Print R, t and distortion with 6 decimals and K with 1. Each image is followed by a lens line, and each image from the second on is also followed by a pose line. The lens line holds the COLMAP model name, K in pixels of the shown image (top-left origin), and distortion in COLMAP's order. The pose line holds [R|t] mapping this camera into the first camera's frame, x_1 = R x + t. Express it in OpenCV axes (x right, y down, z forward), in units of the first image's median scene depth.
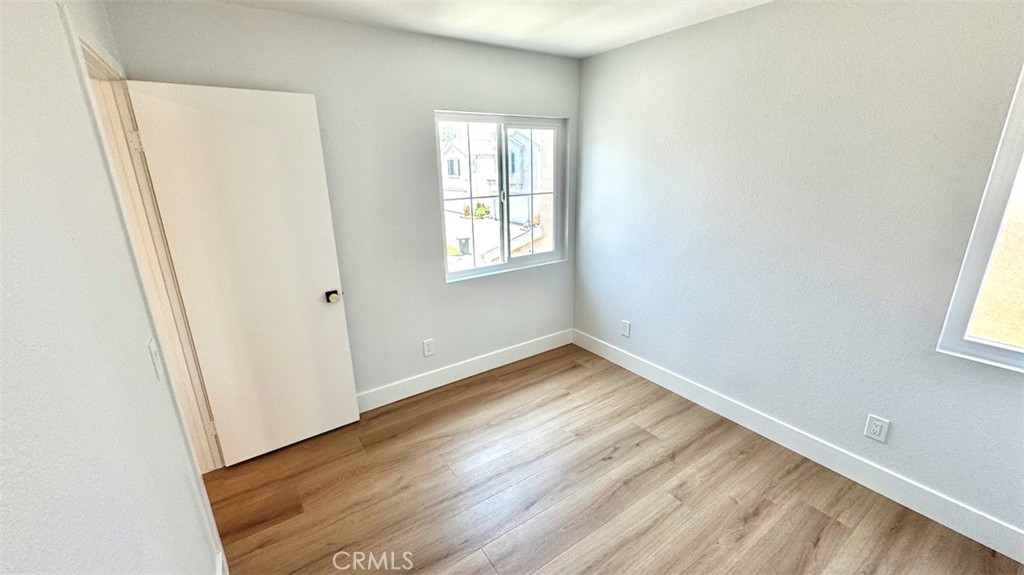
lens RADIAL K [[407.4, 0, 509.5], [0, 407.4, 290.2], [0, 0, 1]] dist [-0.001957, -0.000060]
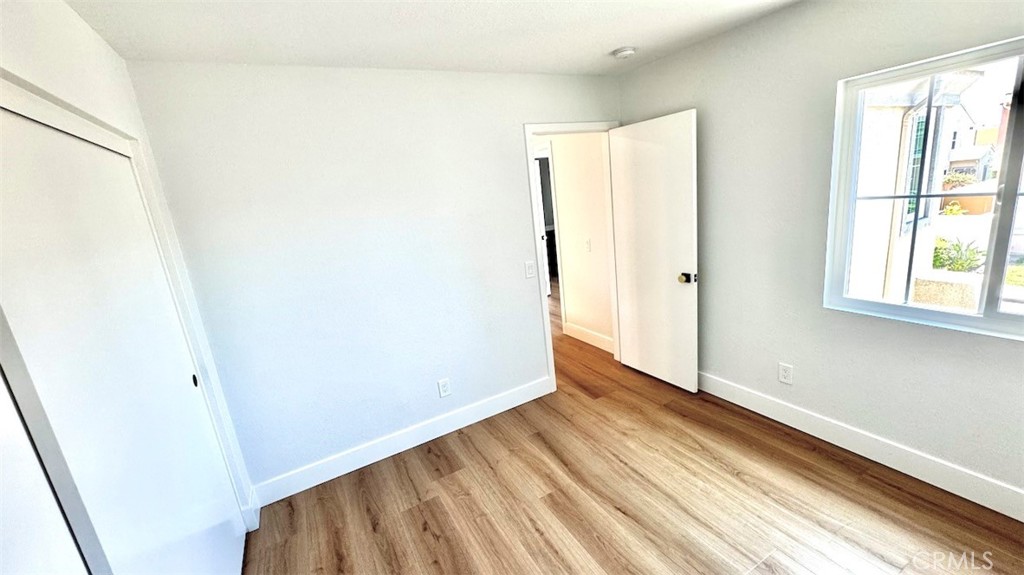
lens RADIAL K [[407.4, 0, 509.9], [0, 407.4, 288.2], [0, 0, 1]] dist [-0.001957, -0.000060]
pose [[-0.092971, 0.258964, -0.961402, 0.723225], [-0.178236, 0.945658, 0.271960, -0.178132], [0.979586, 0.196641, -0.041762, 0.524931]]
